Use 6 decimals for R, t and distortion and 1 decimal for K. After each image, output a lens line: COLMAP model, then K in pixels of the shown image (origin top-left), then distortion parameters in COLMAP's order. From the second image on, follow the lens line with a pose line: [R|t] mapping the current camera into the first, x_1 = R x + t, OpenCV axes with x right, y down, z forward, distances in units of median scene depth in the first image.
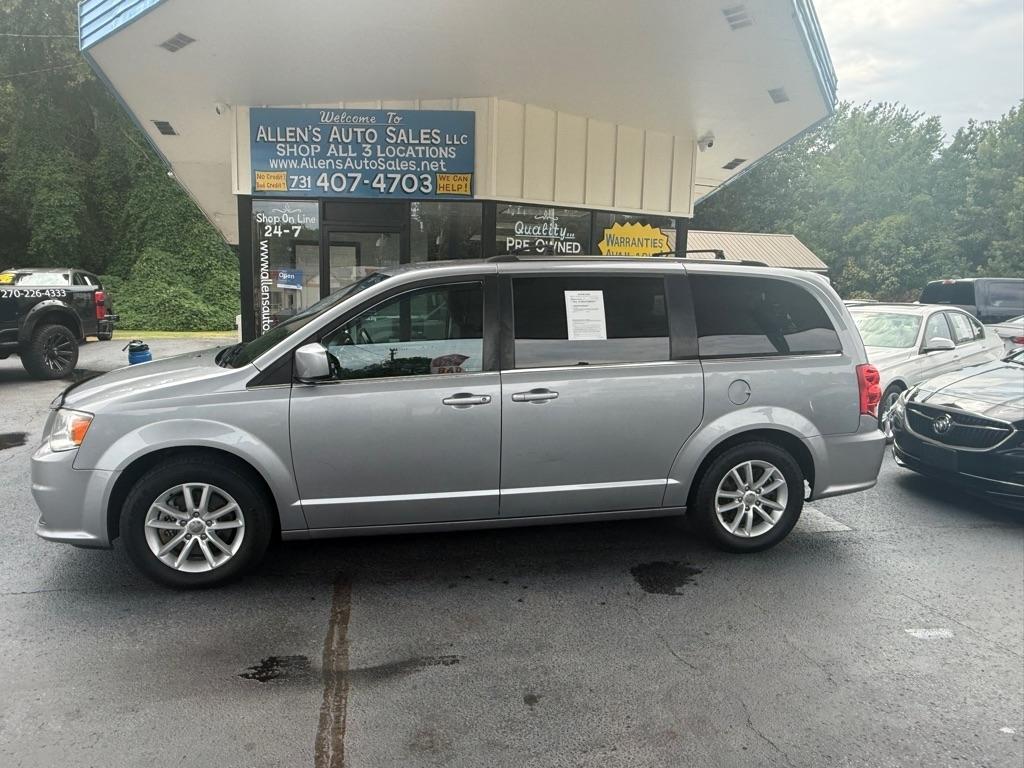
lens RADIAL K [[700.5, 0, 512.0], [0, 700.5, 384.0], [0, 0, 1]] dist [0.000705, 0.000554]
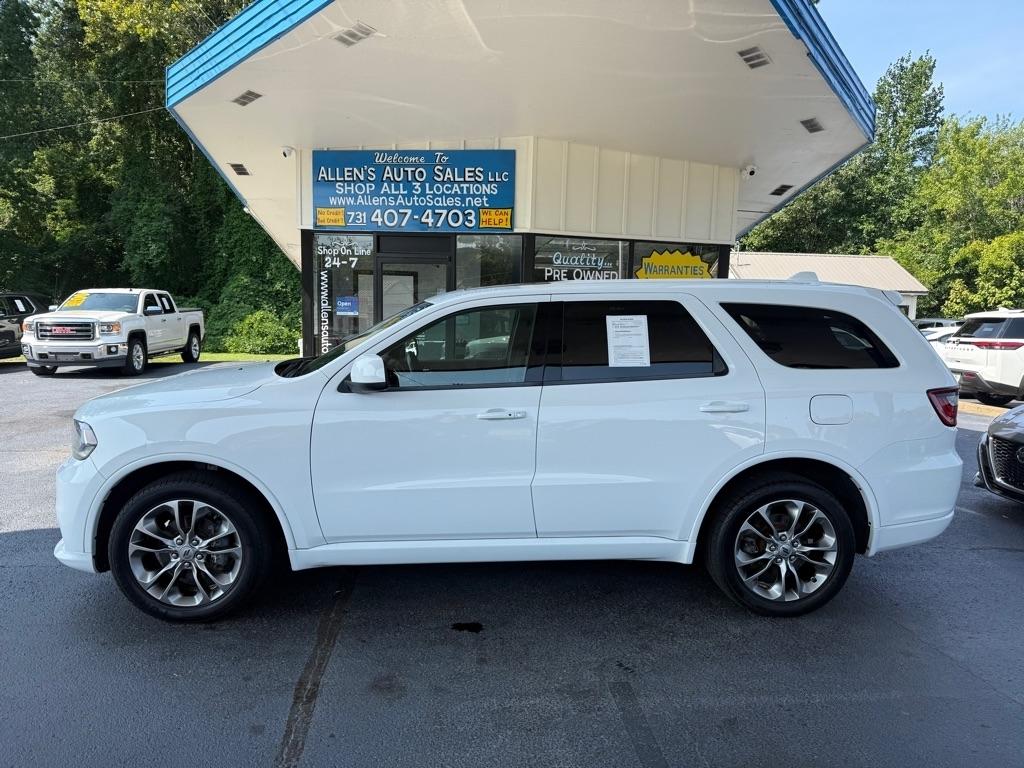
lens RADIAL K [[713.4, 0, 516.2], [0, 713.4, 387.5], [0, 0, 1]] dist [0.128460, -0.201800]
pose [[0.993443, 0.012746, -0.113612, 0.076910], [-0.016446, 0.999363, -0.031687, 0.008371], [0.113136, 0.033348, 0.993020, -0.081728]]
